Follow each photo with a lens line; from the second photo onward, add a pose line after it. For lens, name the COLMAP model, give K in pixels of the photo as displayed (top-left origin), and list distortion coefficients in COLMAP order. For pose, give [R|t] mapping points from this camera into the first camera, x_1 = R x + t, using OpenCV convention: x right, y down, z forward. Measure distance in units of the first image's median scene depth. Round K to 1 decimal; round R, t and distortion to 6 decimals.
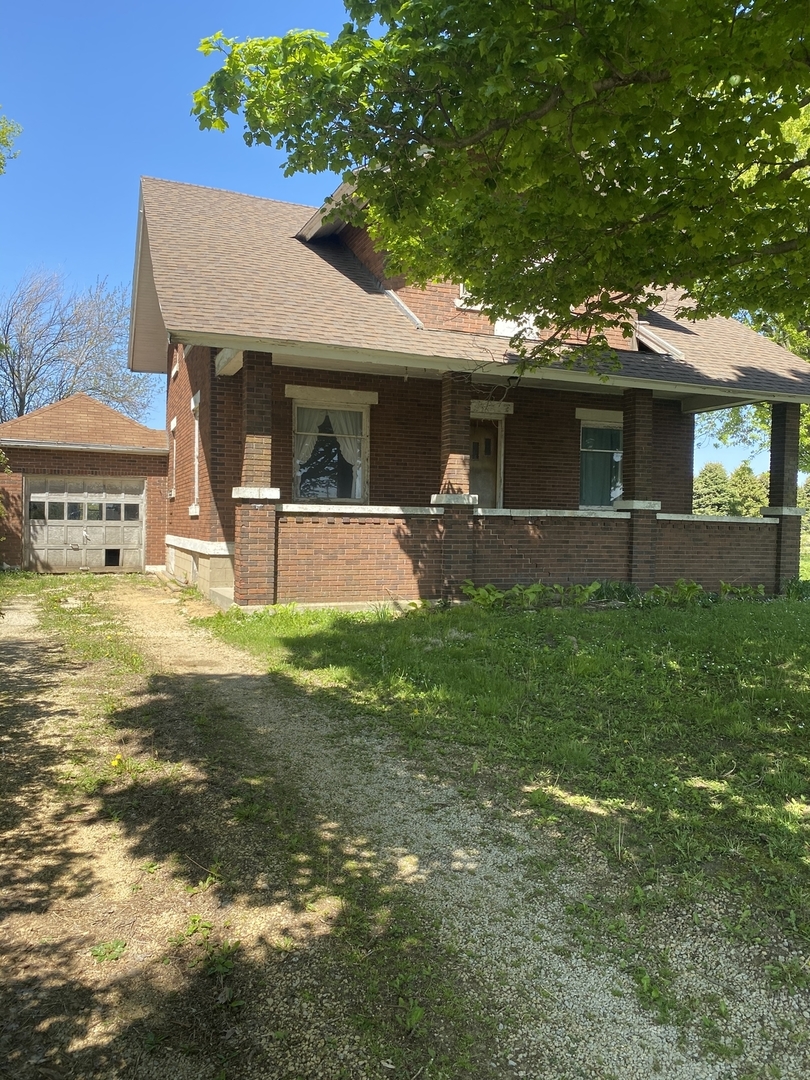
lens RADIAL K [[826.1, 0, 405.0], [0, 826.1, 541.8], [0, 0, 1]] dist [0.031159, 0.006747]
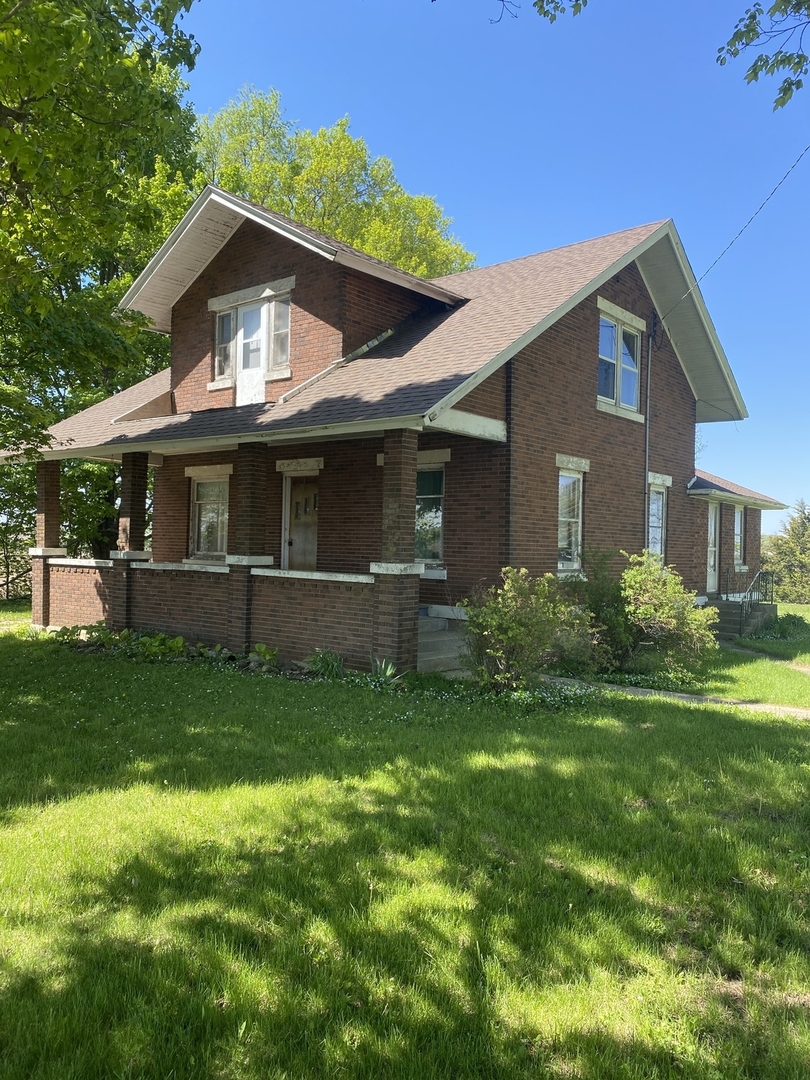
lens RADIAL K [[826.1, 0, 405.2], [0, 826.1, 540.1], [0, 0, 1]] dist [0.031159, 0.006747]
pose [[0.506634, -0.015836, -0.862016, 1.223101], [-0.033353, 0.998723, -0.037950, -0.036690], [0.861516, 0.047977, 0.505459, 0.668135]]
